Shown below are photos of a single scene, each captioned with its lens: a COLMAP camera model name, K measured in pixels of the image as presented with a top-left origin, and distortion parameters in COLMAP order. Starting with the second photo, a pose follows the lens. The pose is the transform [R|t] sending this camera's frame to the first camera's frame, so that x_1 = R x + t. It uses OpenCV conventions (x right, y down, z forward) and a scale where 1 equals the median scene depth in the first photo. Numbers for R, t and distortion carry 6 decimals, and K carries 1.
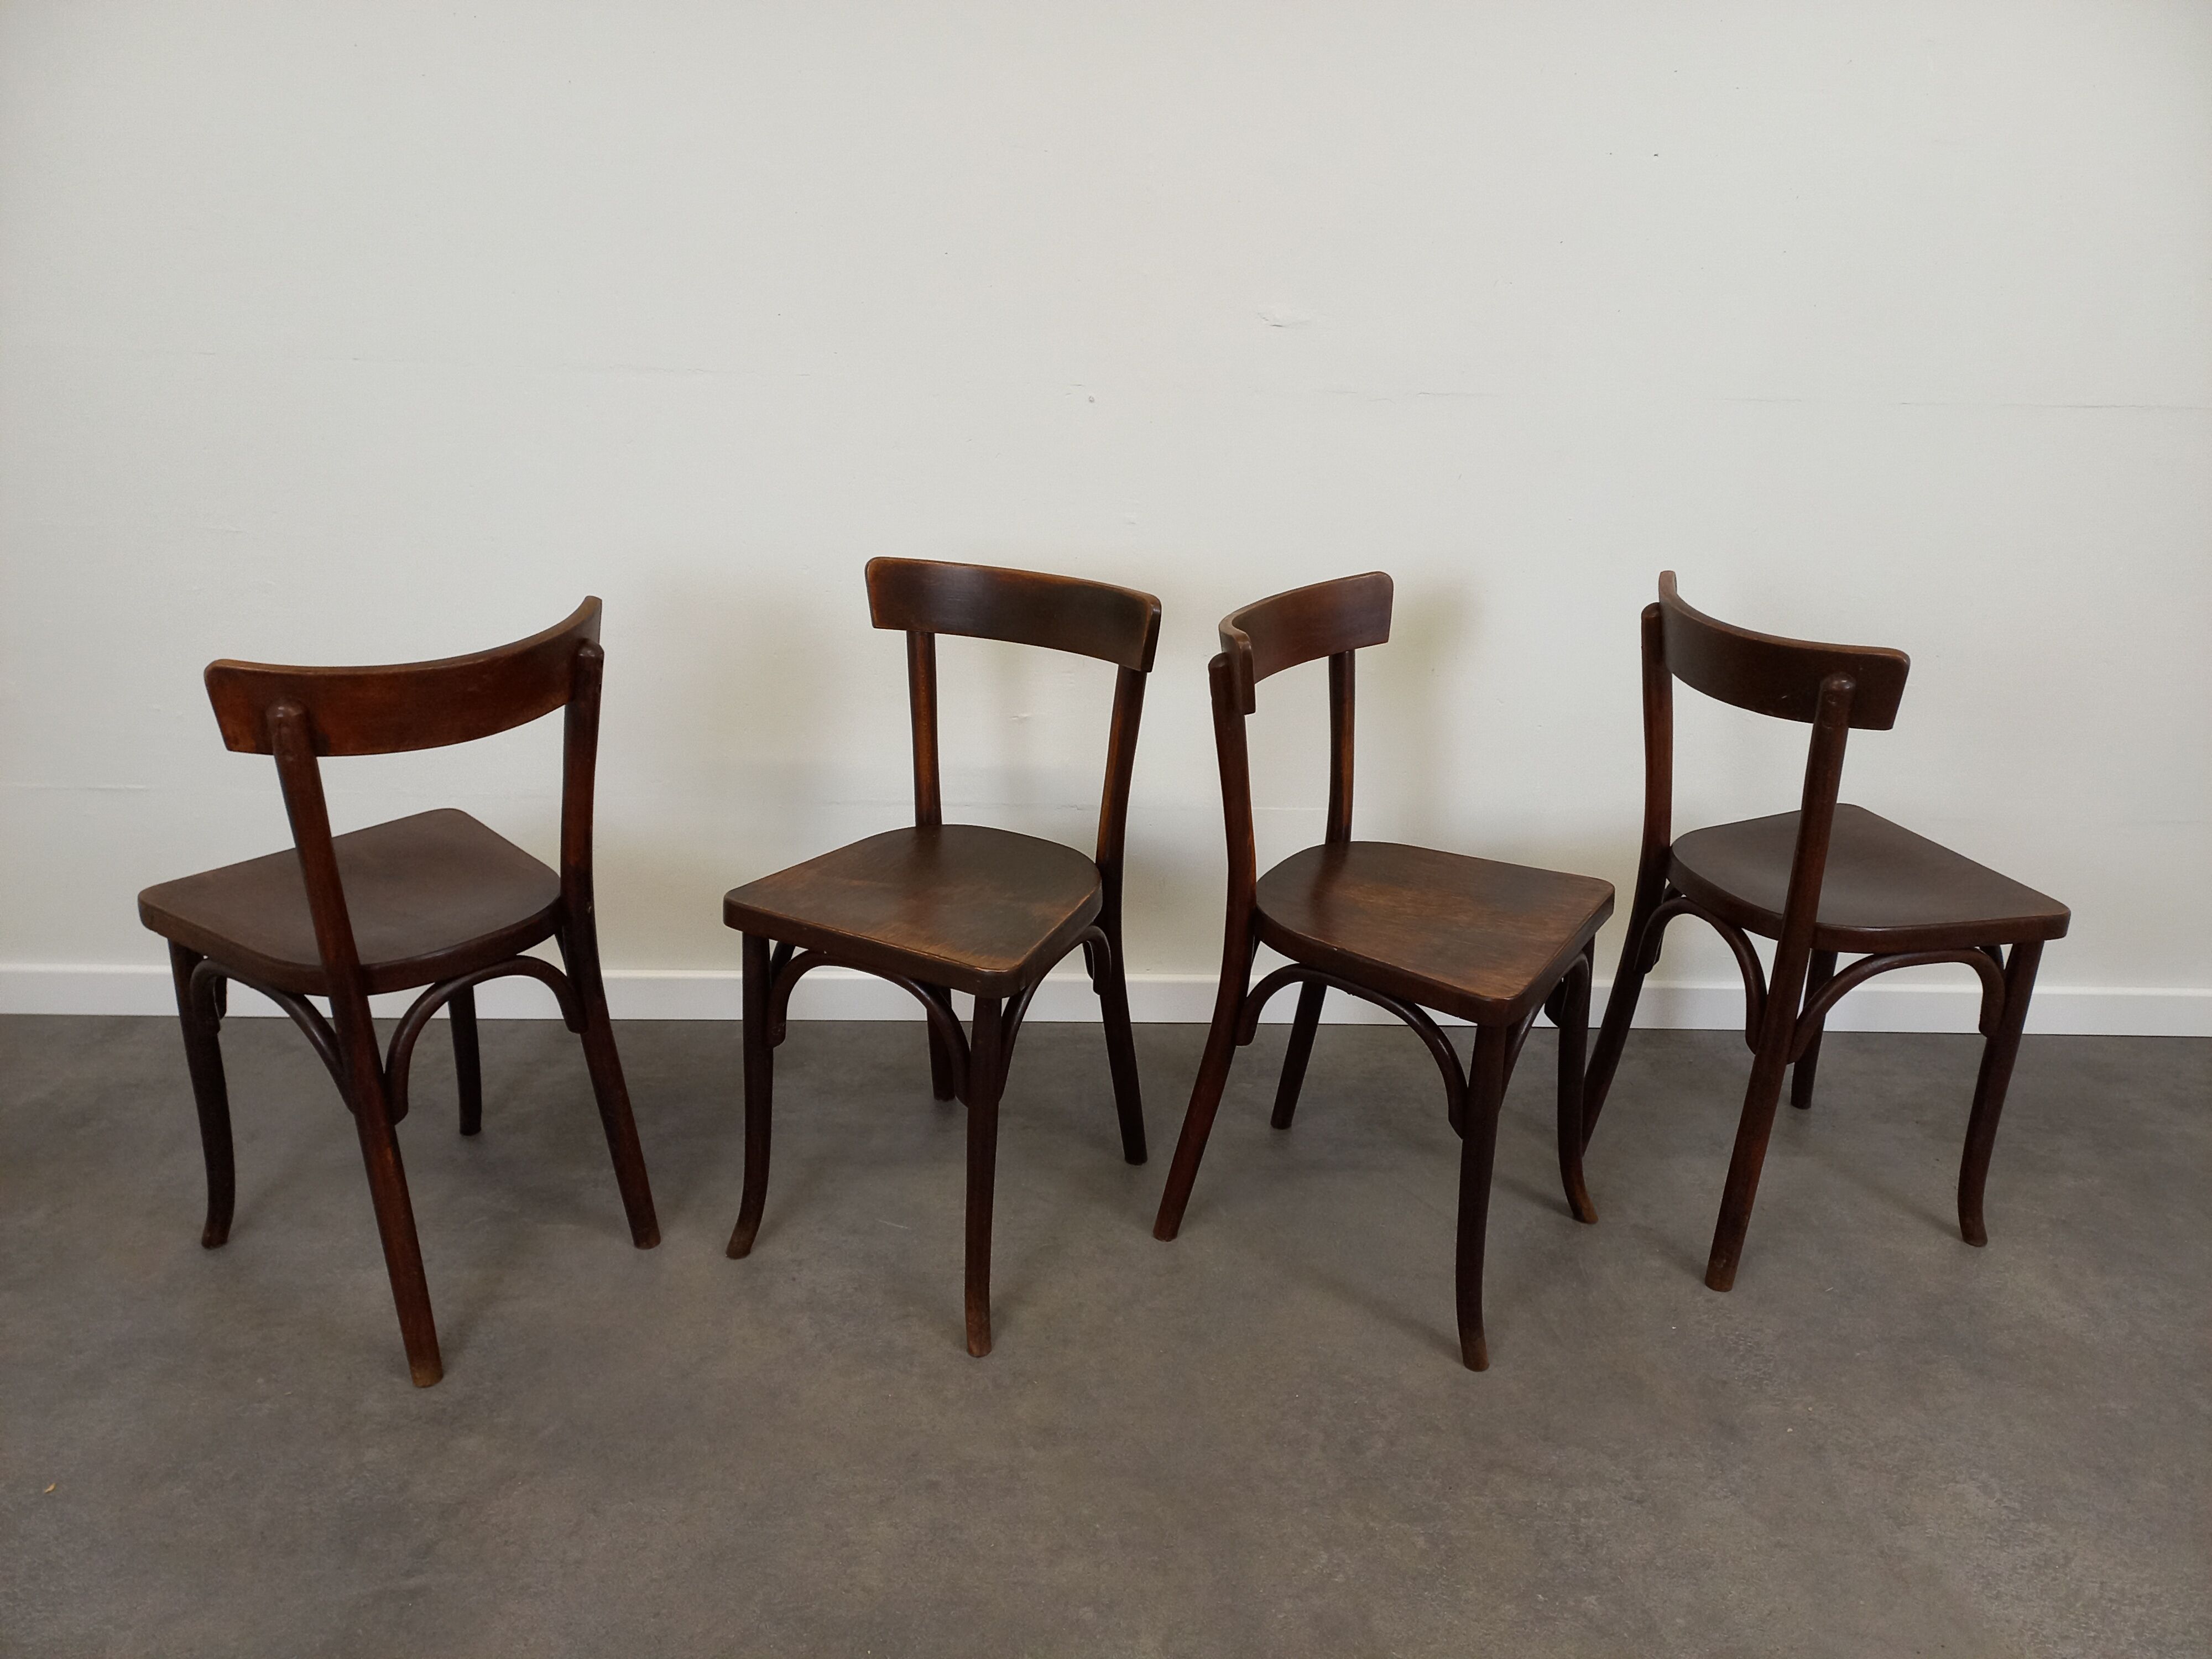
lens RADIAL K [[1585.1, 0, 1126.7], [0, 1585.1, 835.1], [0, 0, 1]] dist [0.043347, -0.021925]
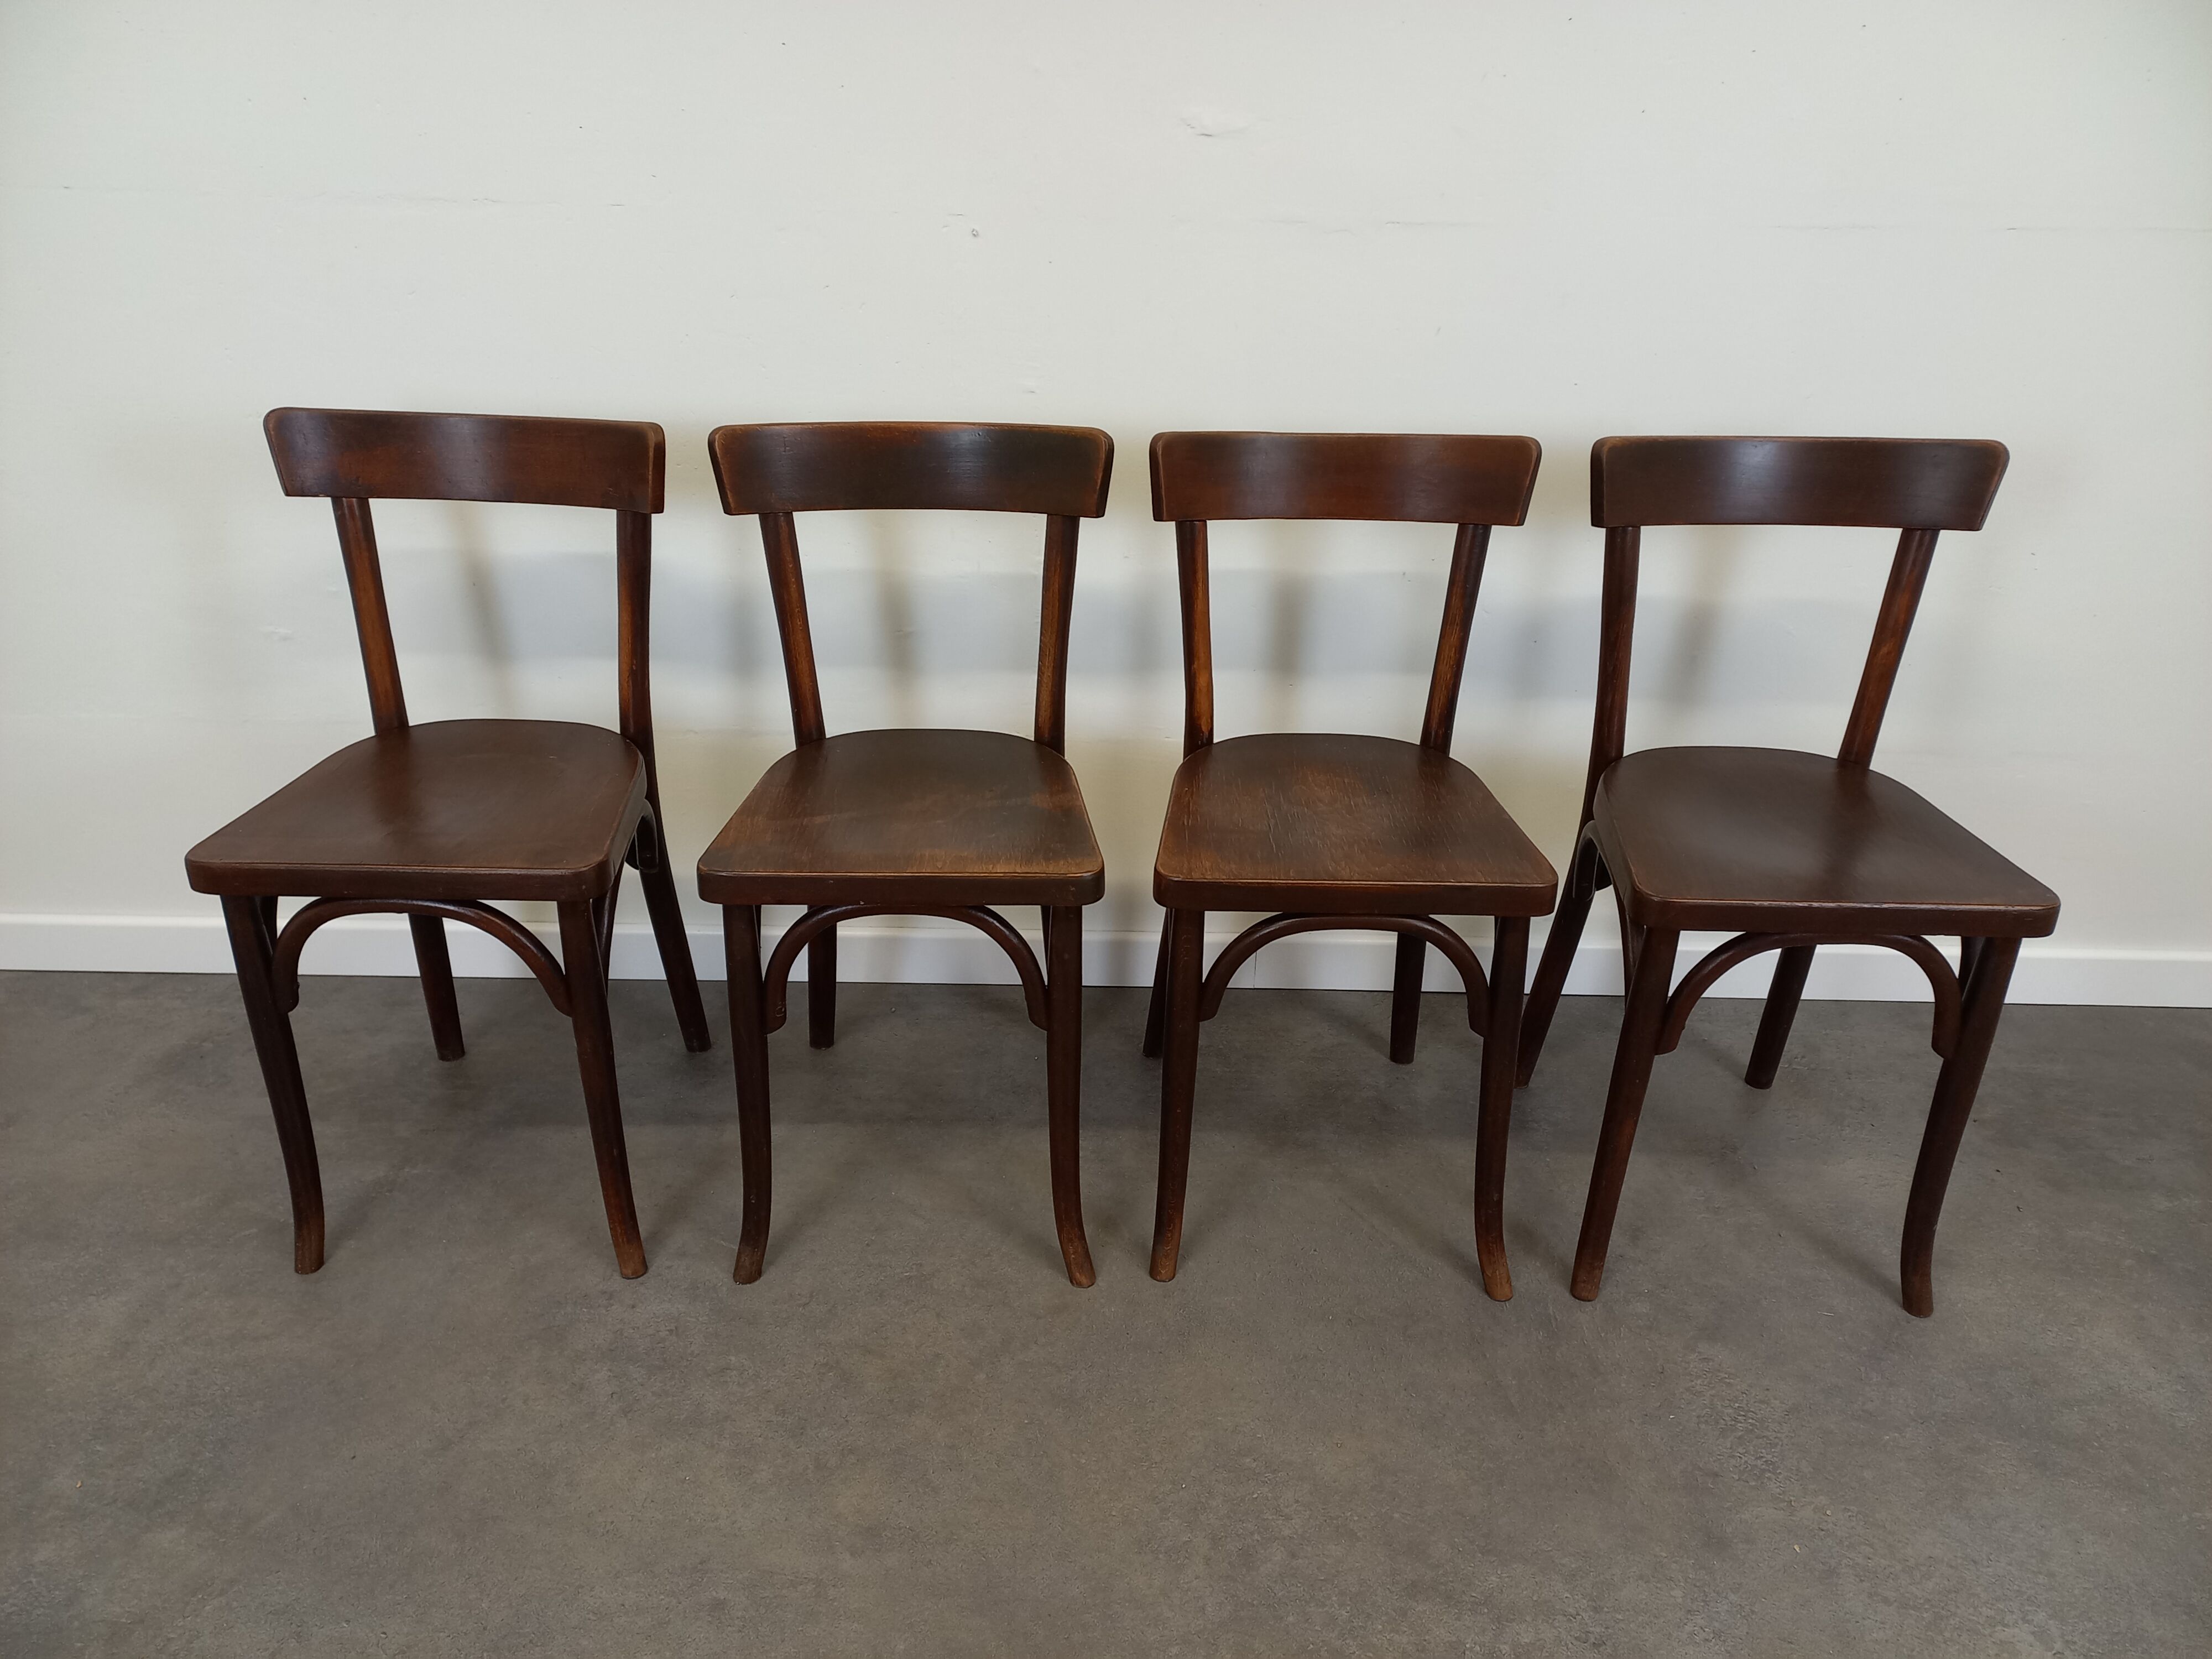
lens RADIAL K [[1585.1, 0, 1103.4], [0, 1585.1, 860.8], [0, 0, 1]] dist [0.043347, -0.021925]
pose [[0.999027, 0.007052, -0.043537, 0.098540], [-0.002888, 0.995476, 0.094970, -0.044622], [0.044010, -0.094752, 0.994528, 0.213672]]
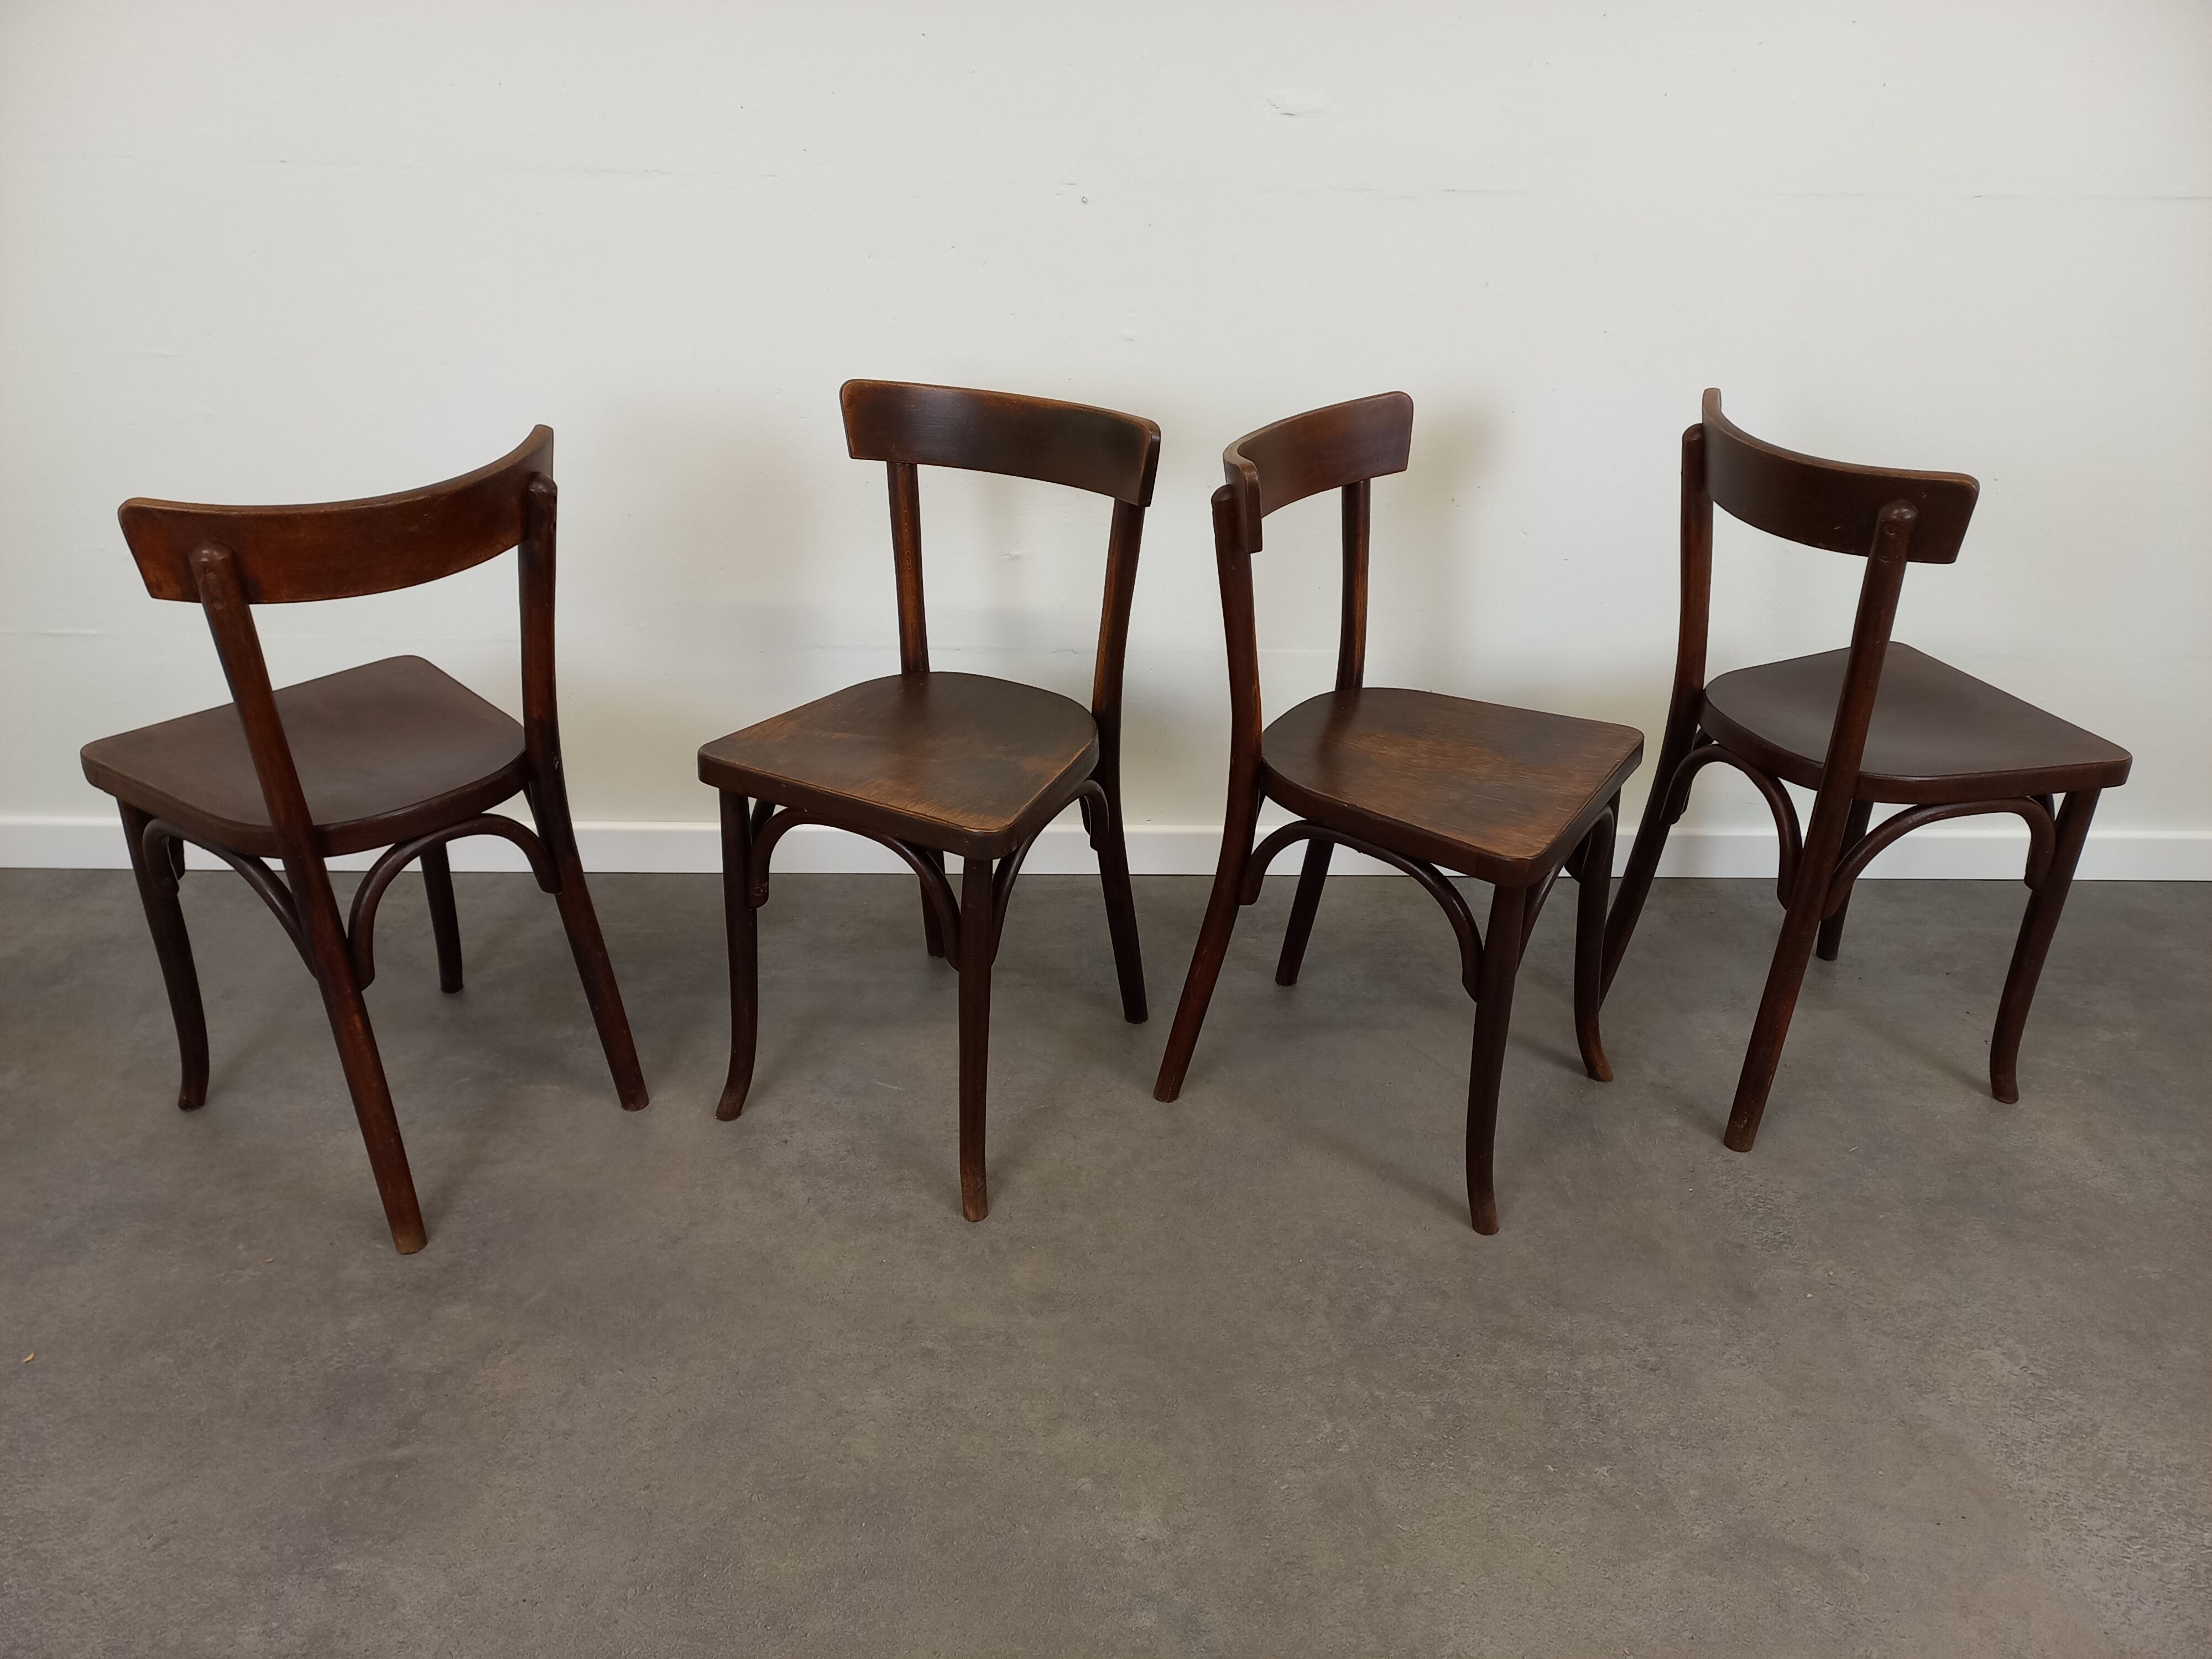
lens RADIAL K [[1585.1, 0, 1112.9], [0, 1585.1, 840.4], [0, 0, 1]] dist [0.043347, -0.021925]
pose [[0.999921, -0.003719, -0.011989, 0.004412], [0.005001, 0.994052, 0.108788, -0.010069], [0.011514, -0.108839, 0.993993, 0.059816]]
